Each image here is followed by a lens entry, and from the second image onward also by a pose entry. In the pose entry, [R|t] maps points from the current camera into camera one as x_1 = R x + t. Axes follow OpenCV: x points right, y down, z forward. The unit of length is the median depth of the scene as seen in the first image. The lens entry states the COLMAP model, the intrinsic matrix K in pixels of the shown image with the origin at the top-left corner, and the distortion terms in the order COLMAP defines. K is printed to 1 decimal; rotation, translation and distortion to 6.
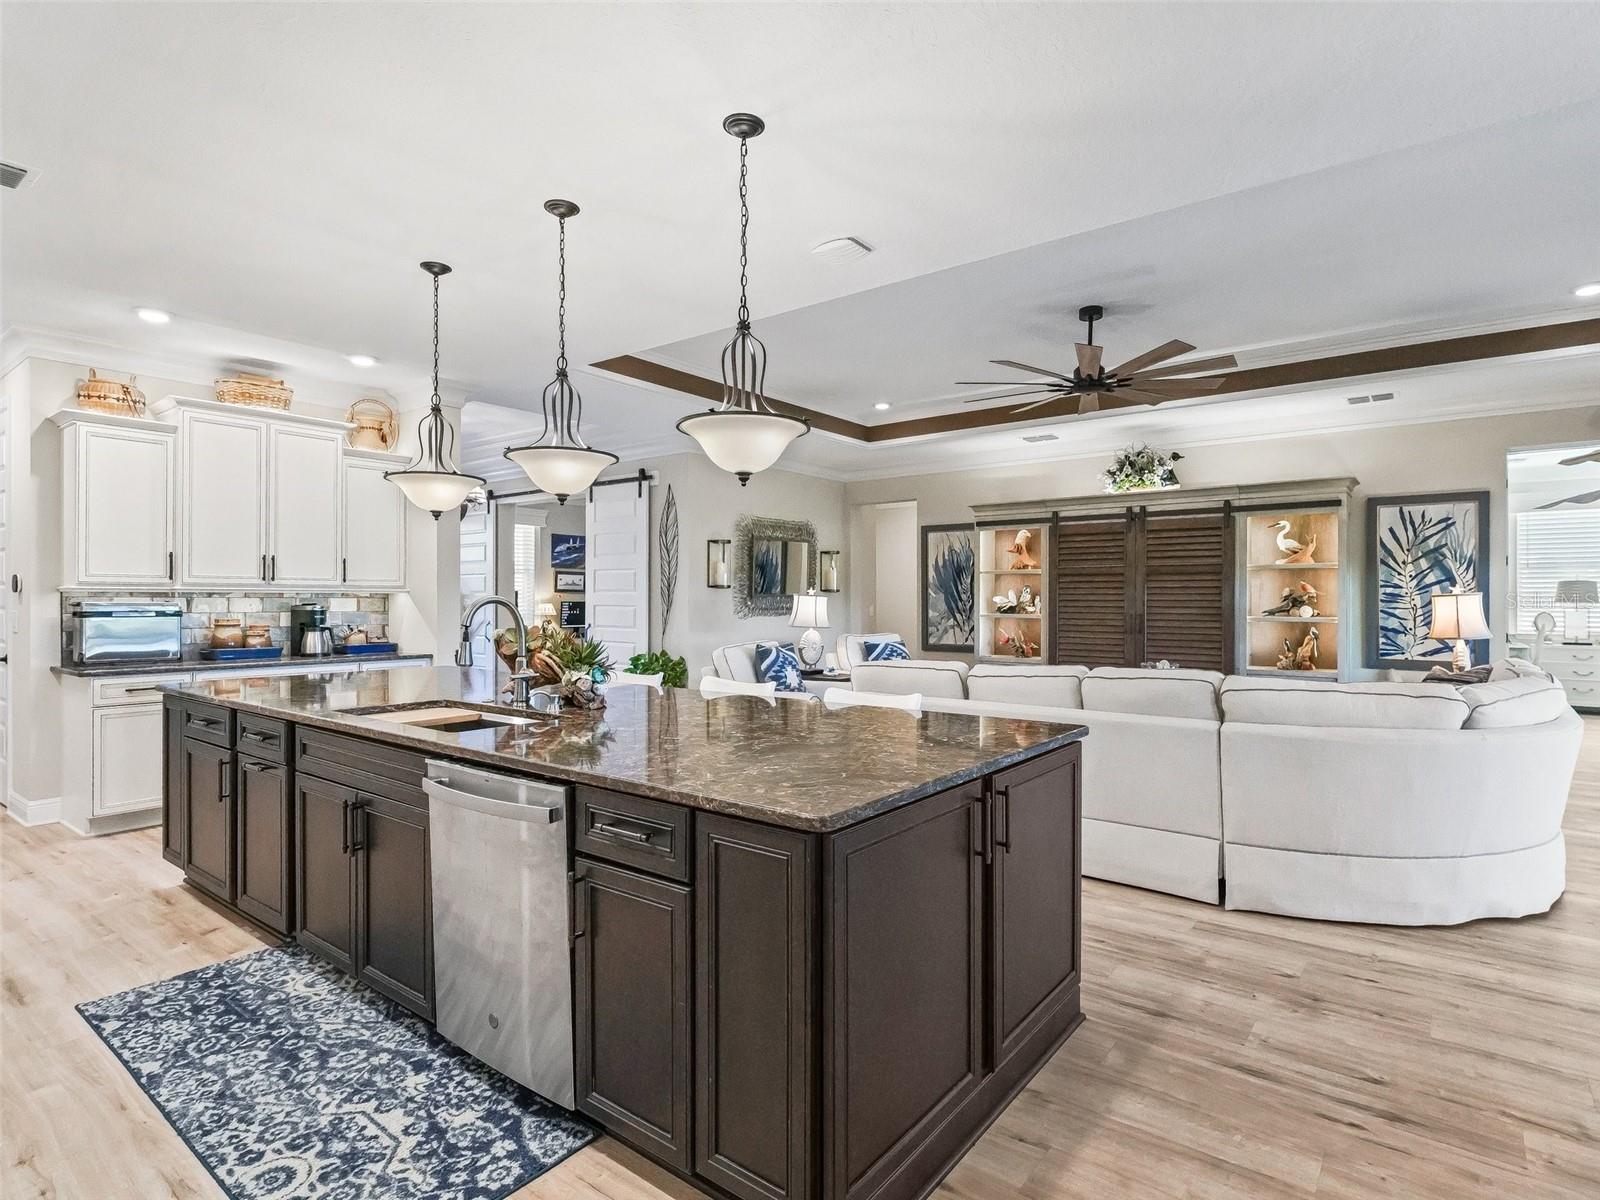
lens RADIAL K [[818.1, 0, 859.8], [0, 818.1, 596.2], [0, 0, 1]] dist [-0.003790, 0.002008]
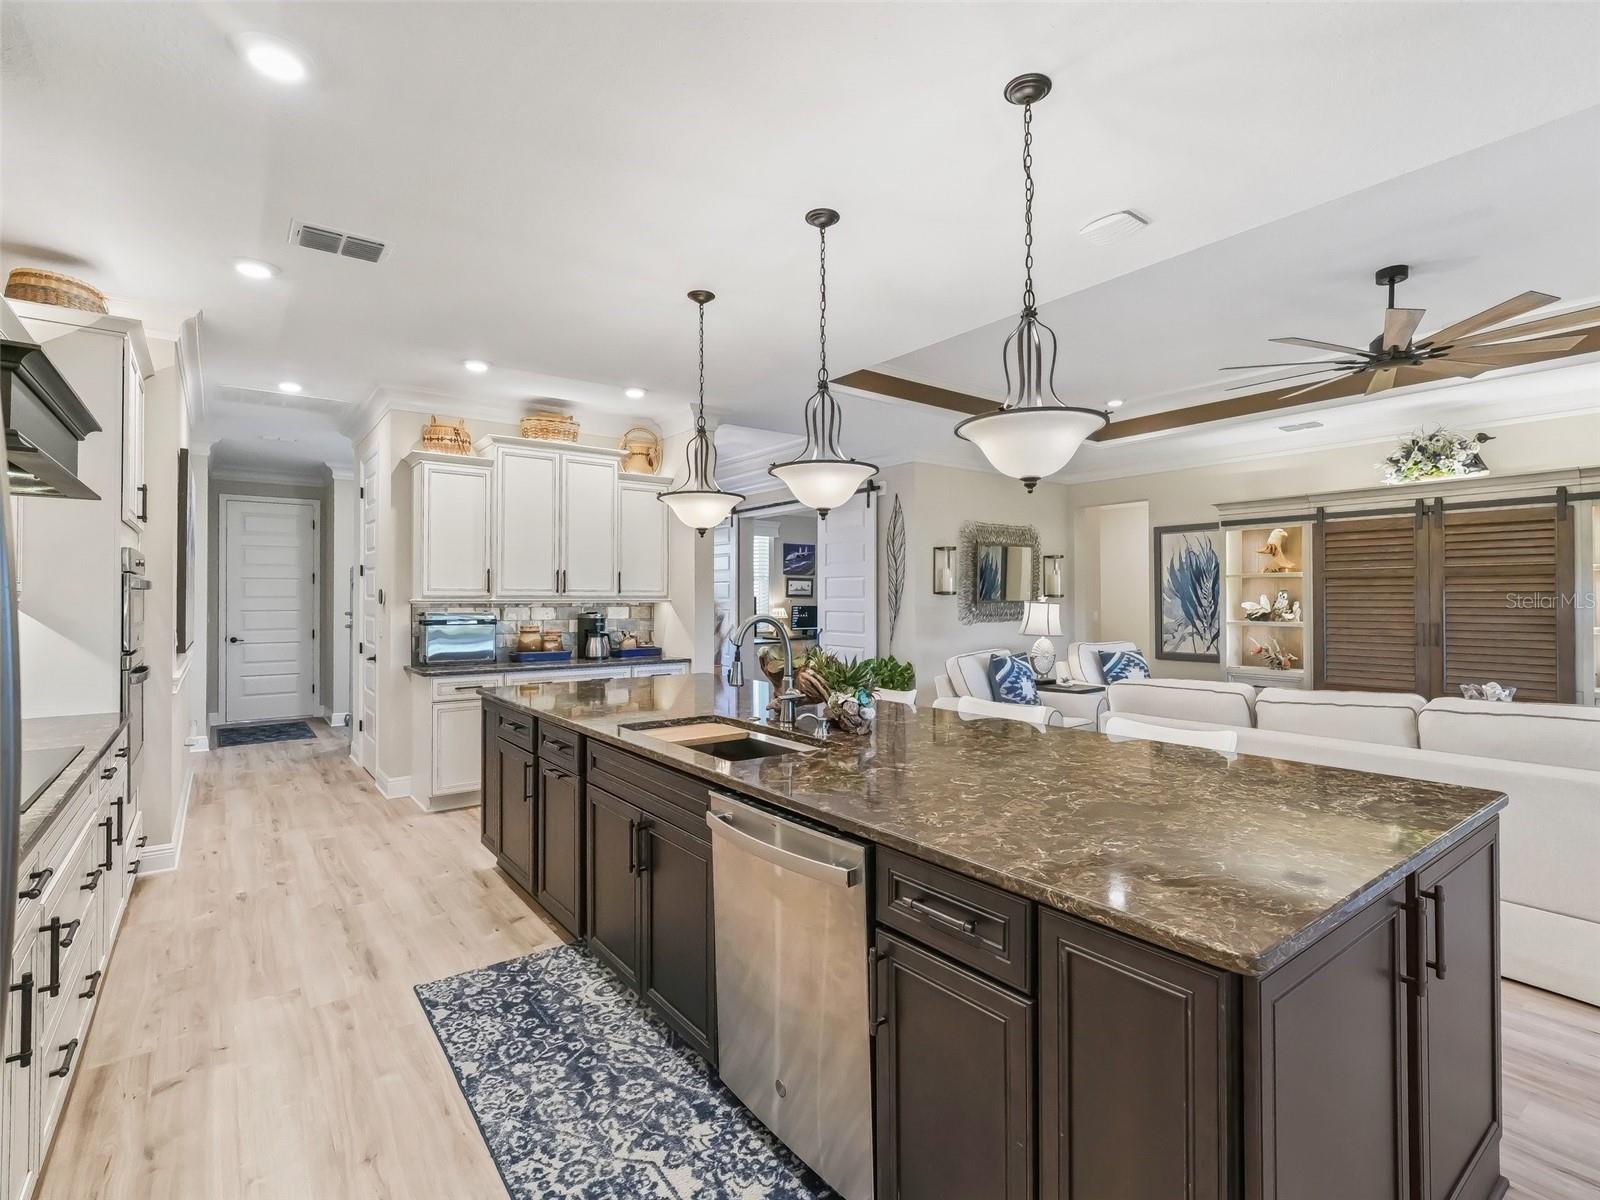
lens RADIAL K [[774.0, 0, 836.6], [0, 774.0, 586.7], [0, 0, 1]] dist [-0.001272, -0.002449]
pose [[0.961235, -0.006079, -0.275663, -0.092291], [0.002640, 0.999914, -0.012848, -0.018986], [0.275717, 0.011622, 0.961168, 0.113387]]
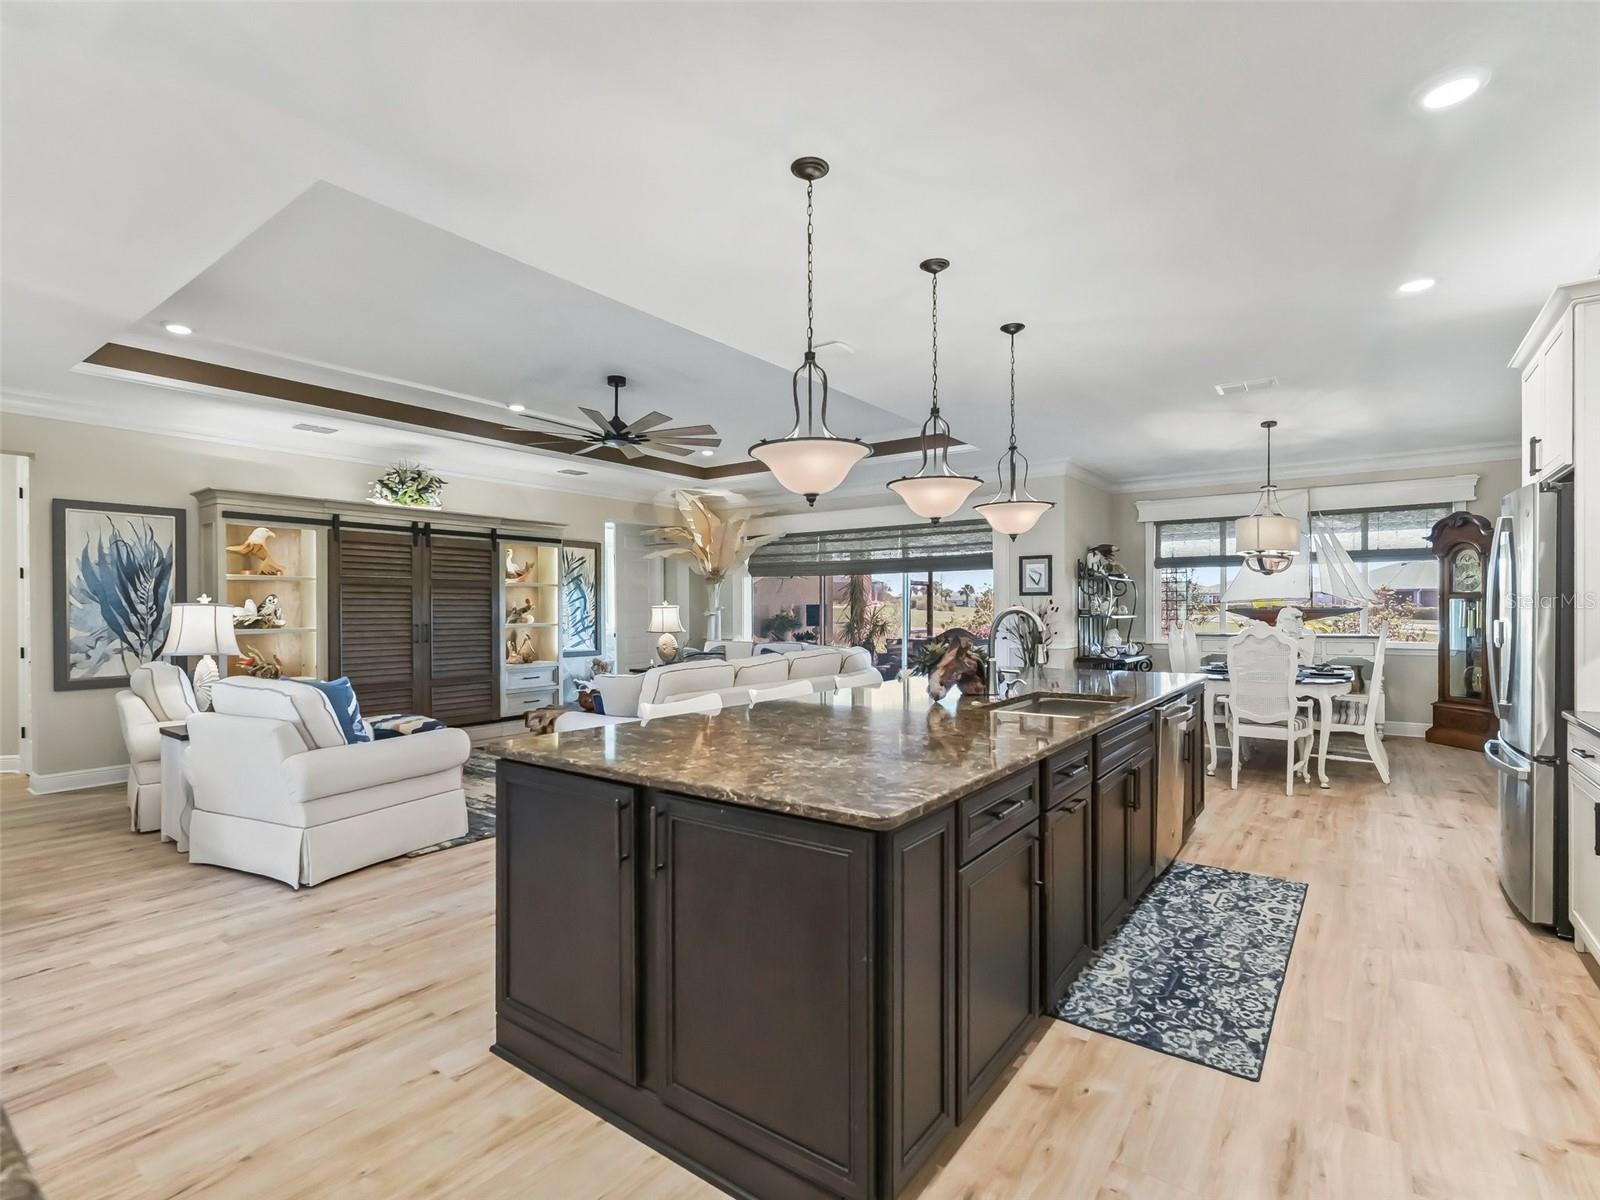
lens RADIAL K [[714.0, 0, 804.7], [0, 714.0, 611.8], [0, 0, 1]] dist [-0.010290, 0.002308]
pose [[0.049813, -0.004529, 0.998748, -1.336293], [-0.000332, 0.999990, 0.004551, 0.002745], [-0.998759, -0.000559, 0.049811, 1.113679]]
